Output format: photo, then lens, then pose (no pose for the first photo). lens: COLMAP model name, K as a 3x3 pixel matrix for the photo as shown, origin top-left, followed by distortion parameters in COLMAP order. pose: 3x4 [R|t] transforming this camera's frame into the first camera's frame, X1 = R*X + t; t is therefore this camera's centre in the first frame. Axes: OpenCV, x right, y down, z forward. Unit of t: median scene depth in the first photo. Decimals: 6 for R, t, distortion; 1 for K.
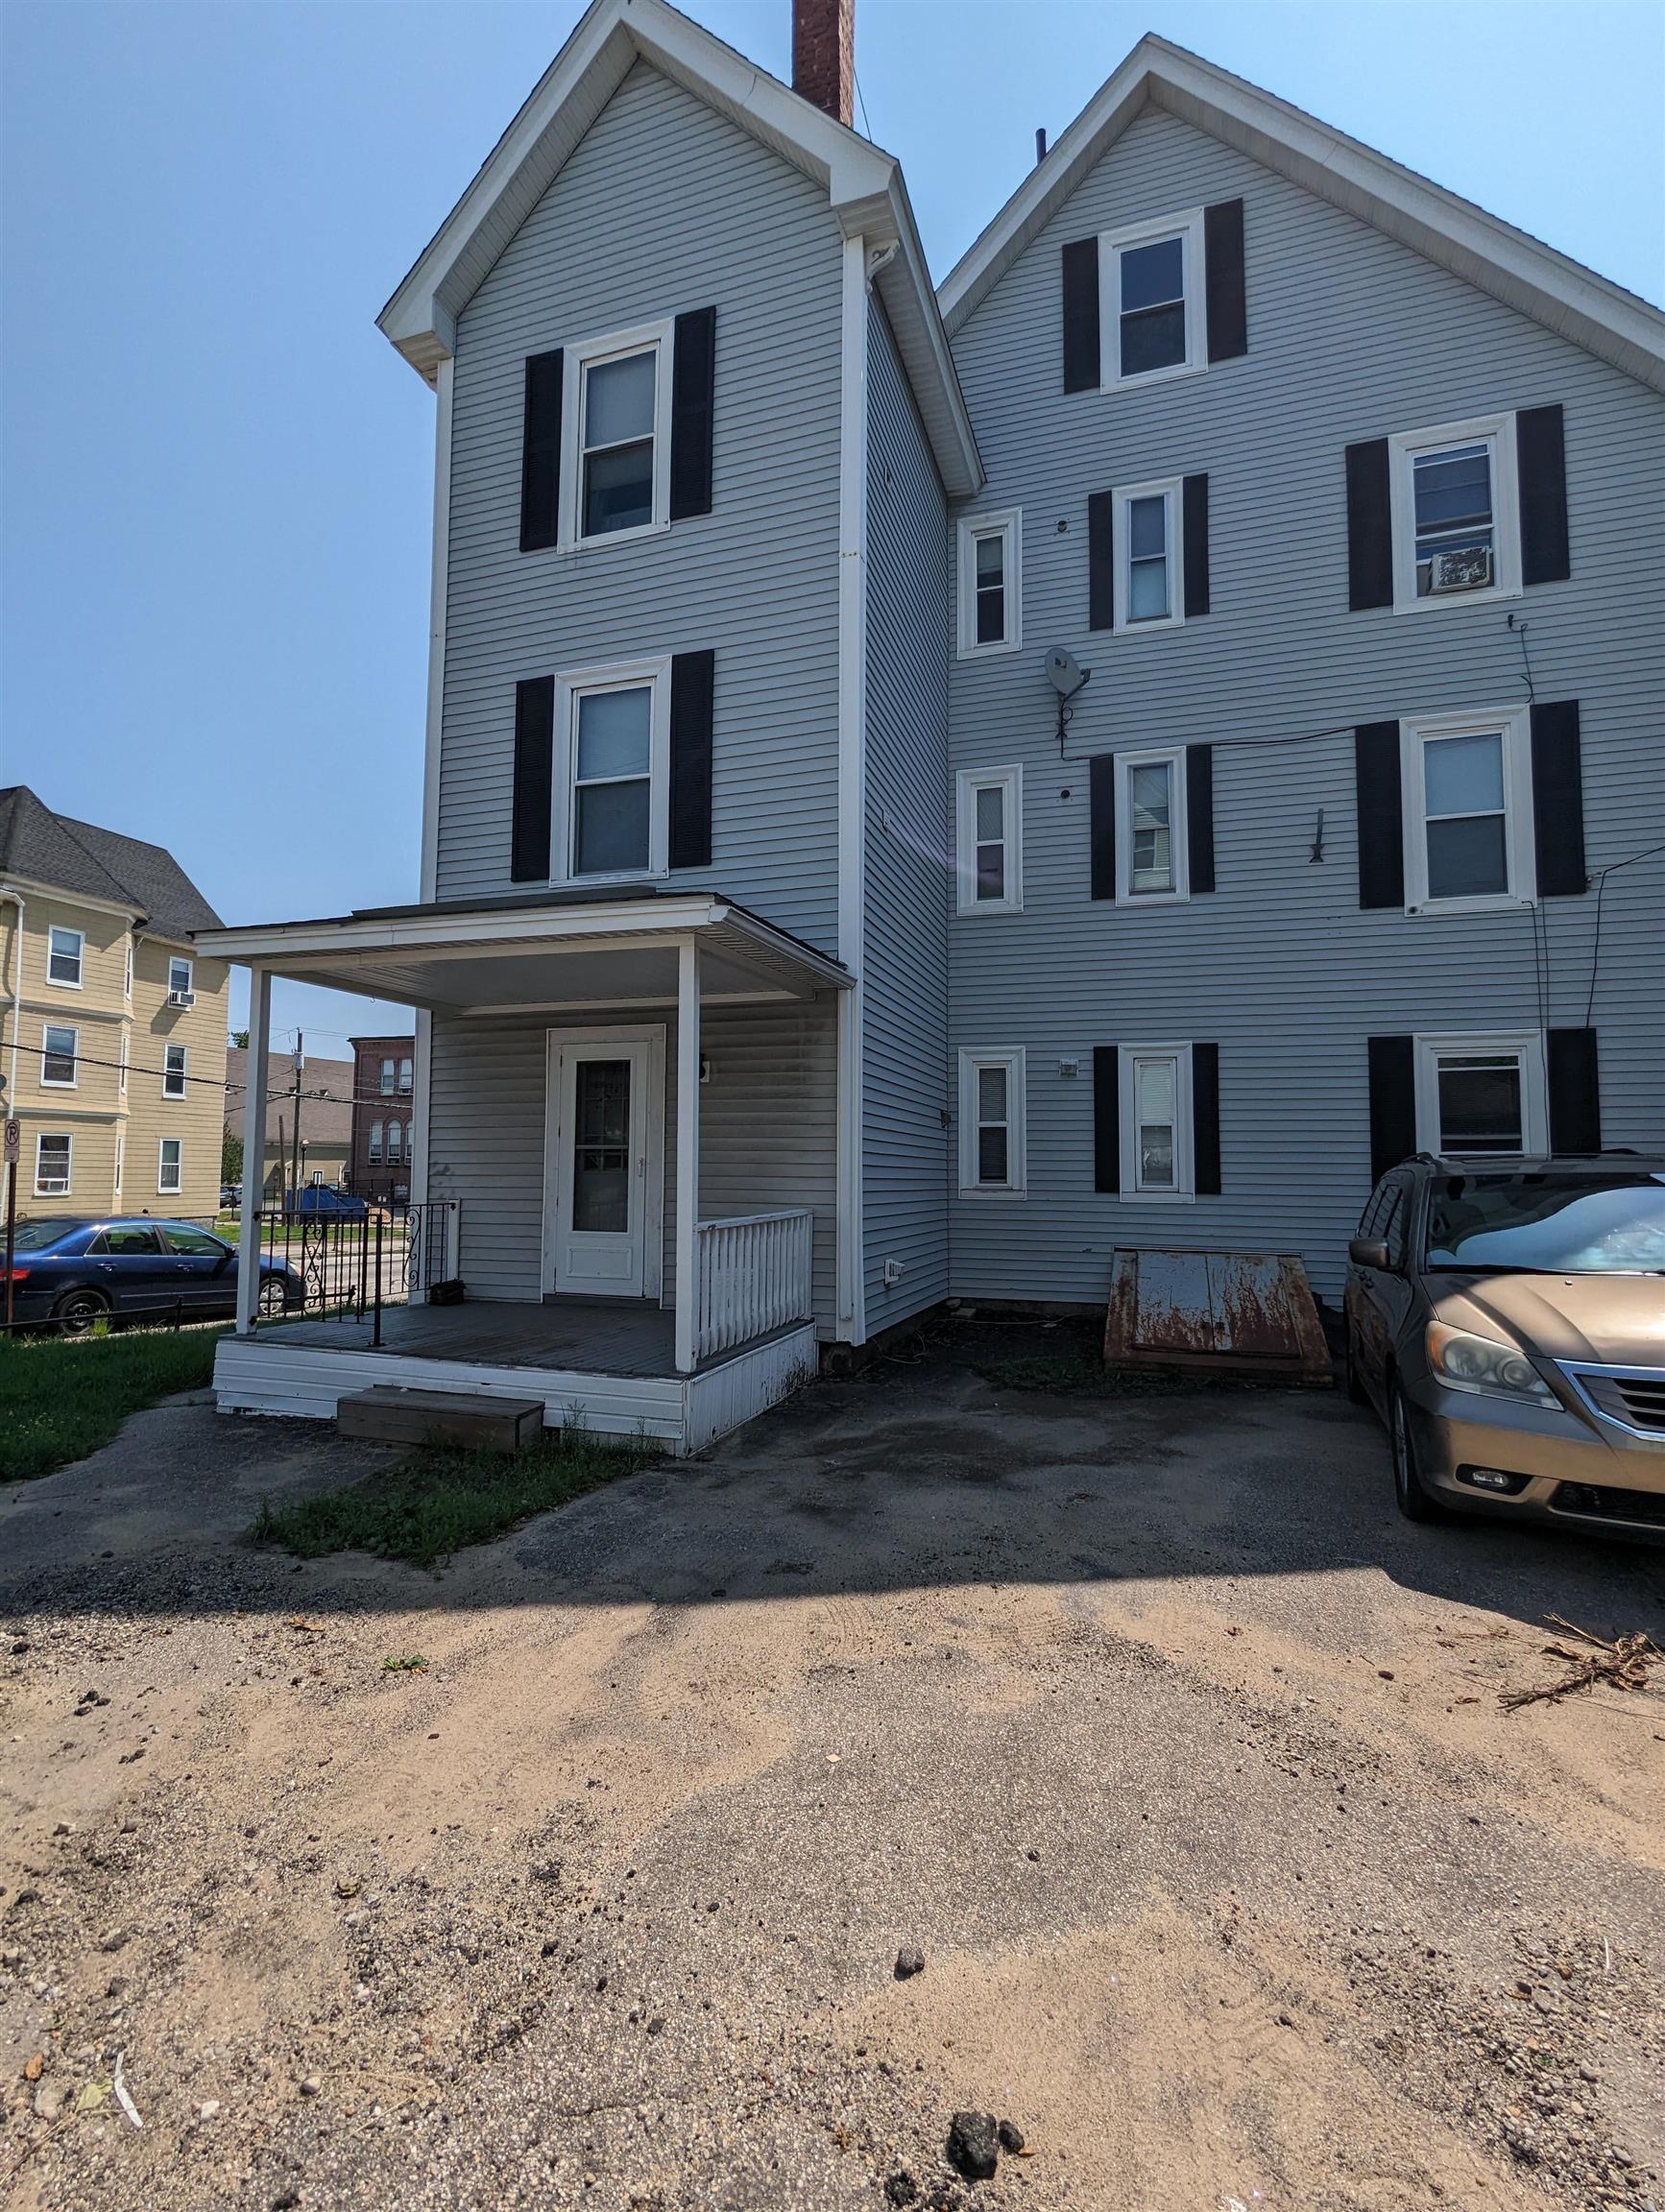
lens RADIAL K [[1039.6, 0, 828.0], [0, 1039.6, 1108.1], [0, 0, 1]] dist [0.004273, 0.003043]
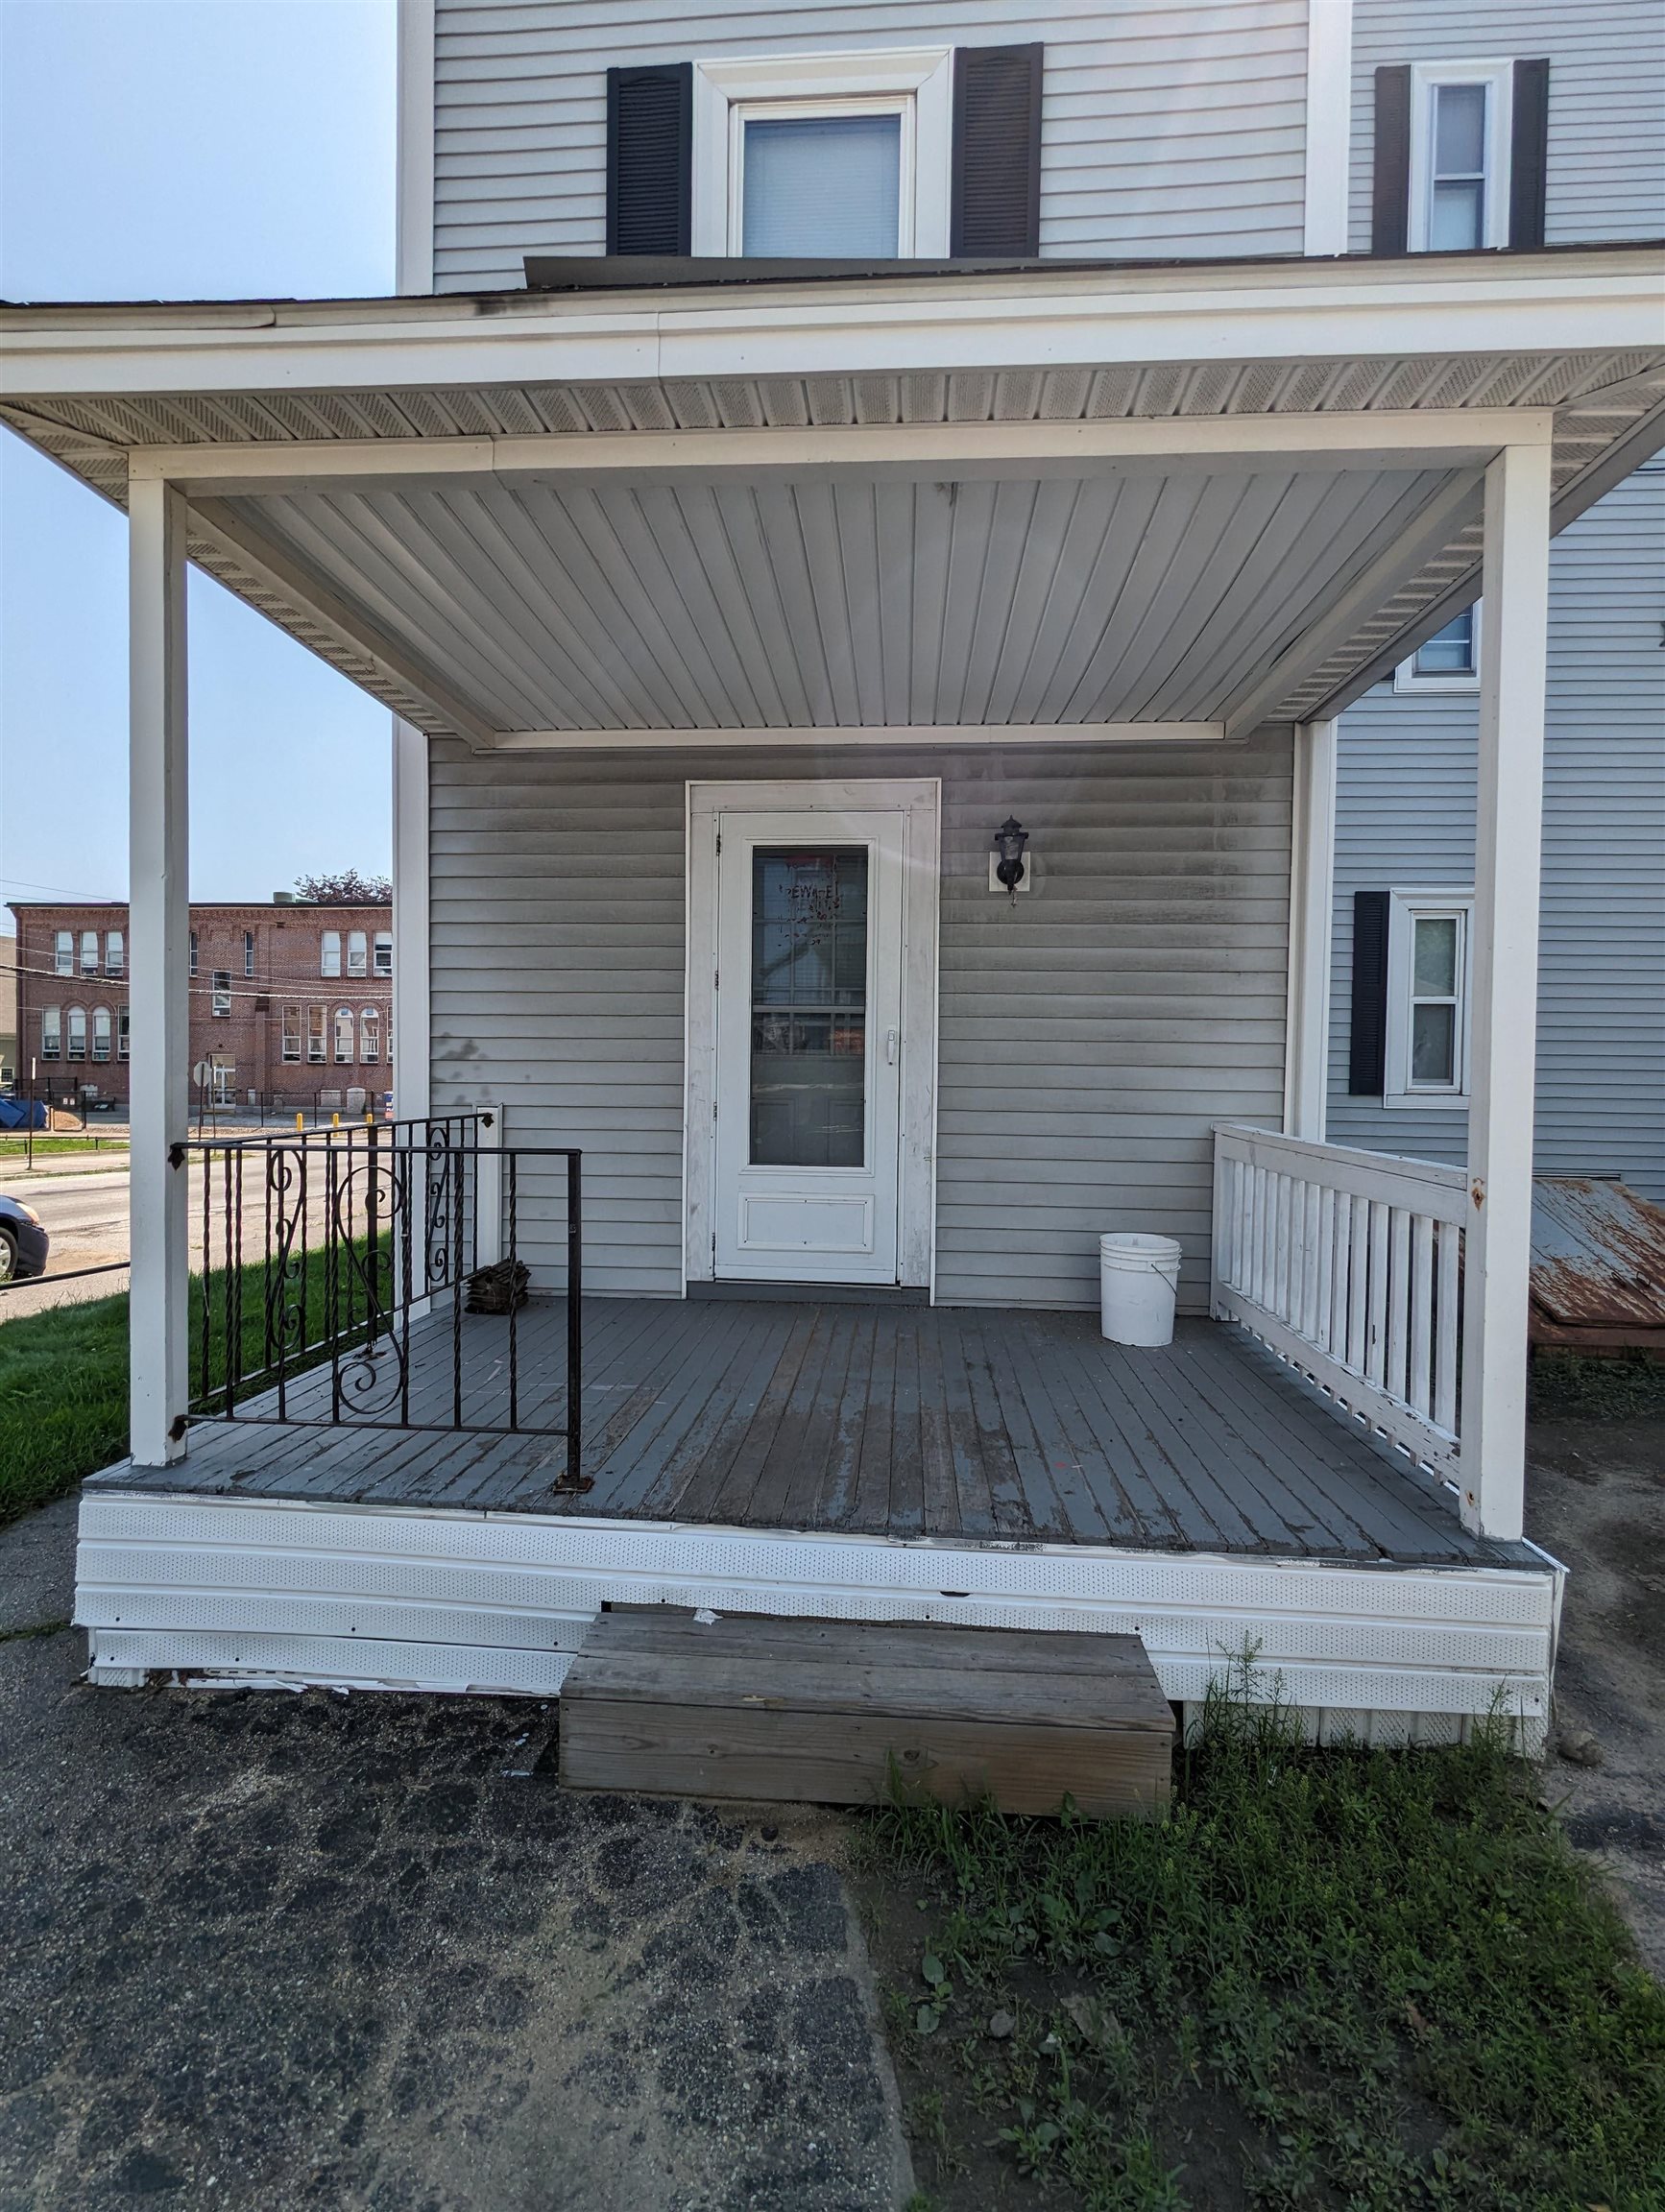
lens RADIAL K [[1039.6, 0, 828.2], [0, 1039.6, 1100.5], [0, 0, 1]] dist [0.004273, 0.003043]
pose [[0.970482, -0.000189, 0.241174, -0.335185], [-0.020614, 0.996275, 0.083733, 0.039137], [-0.240292, -0.086233, 0.966863, 0.473522]]
